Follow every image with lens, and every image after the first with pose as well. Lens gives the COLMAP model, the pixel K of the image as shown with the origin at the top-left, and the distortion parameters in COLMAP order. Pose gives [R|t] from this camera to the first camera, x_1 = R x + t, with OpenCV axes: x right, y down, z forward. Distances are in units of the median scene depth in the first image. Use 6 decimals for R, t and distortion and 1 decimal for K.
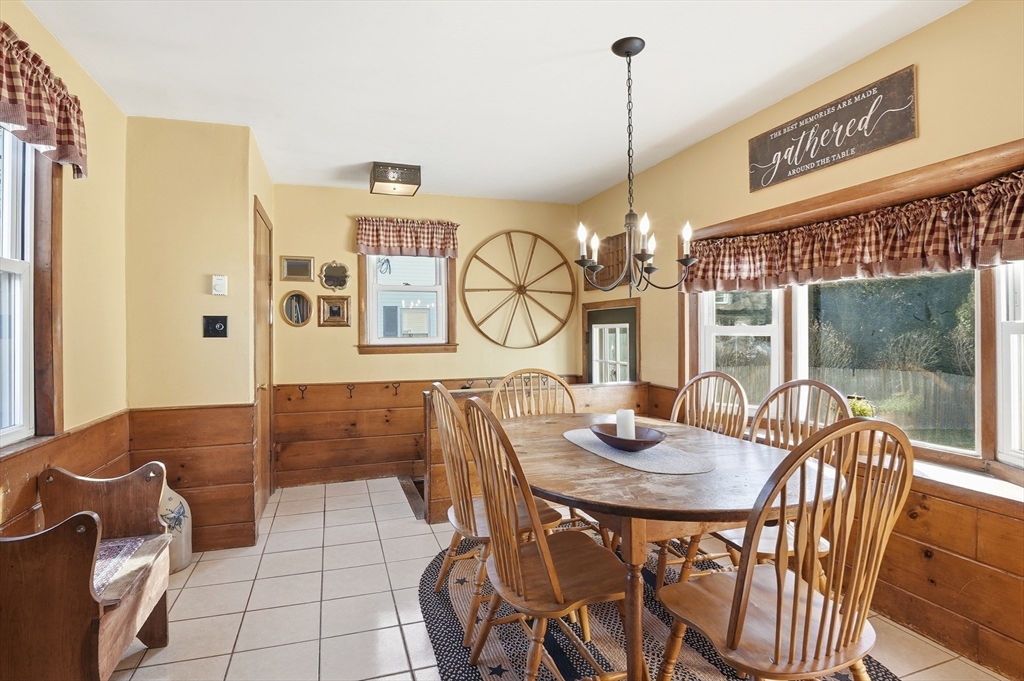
lens RADIAL K [[509.5, 0, 508.2], [0, 509.5, 340.6], [0, 0, 1]] dist [-0.024059, 0.000071]
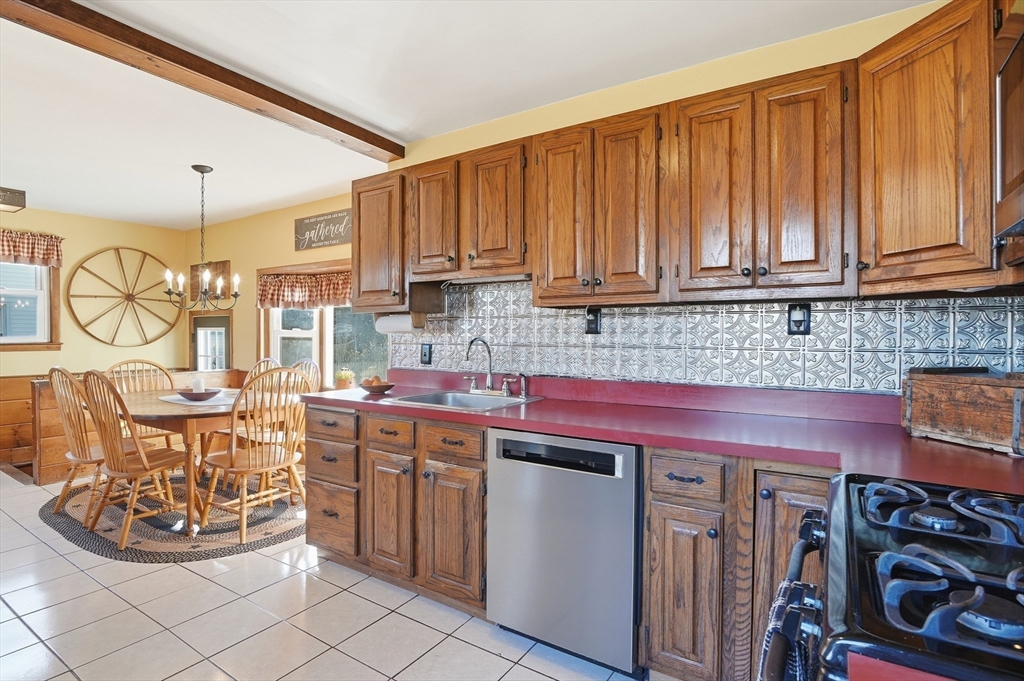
lens RADIAL K [[509.5, 0, 508.2], [0, 509.5, 340.6], [0, 0, 1]] dist [-0.024059, 0.000071]
pose [[0.789590, 0.000400, 0.613635, 0.004291], [0.002071, 0.999992, -0.003317, 0.009625], [-0.613631, 0.003891, 0.789583, -0.684809]]
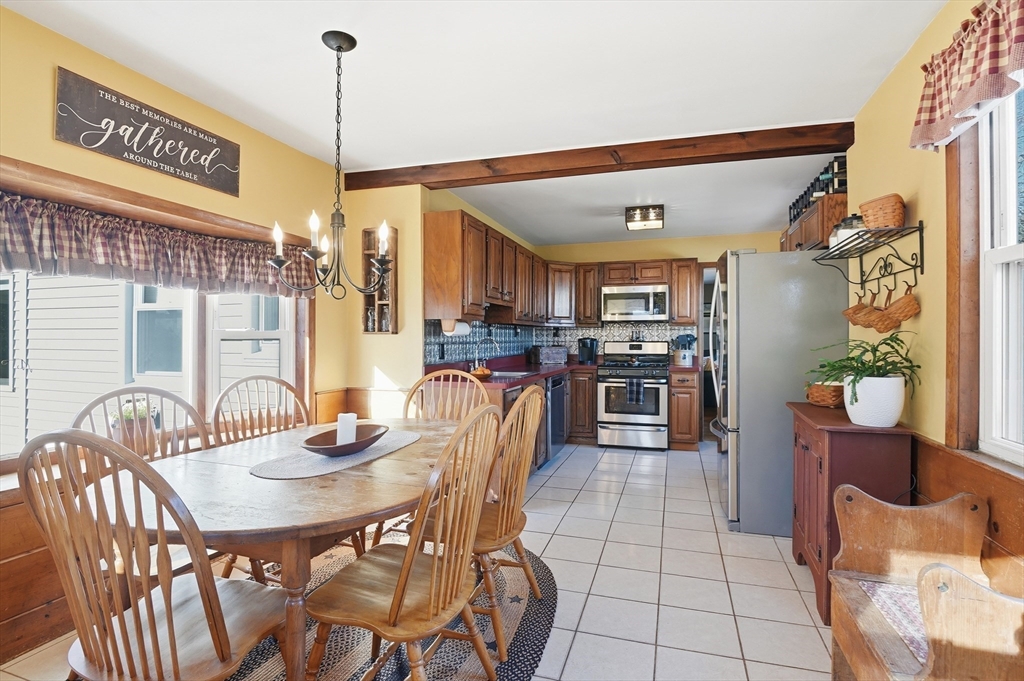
lens RADIAL K [[509.5, 0, 508.2], [0, 509.5, 340.6], [0, 0, 1]] dist [-0.024059, 0.000071]
pose [[-0.802197, -0.002863, 0.597053, -0.408930], [0.013618, 0.999641, 0.023091, -0.017340], [-0.596904, 0.026654, -0.801869, 1.086294]]
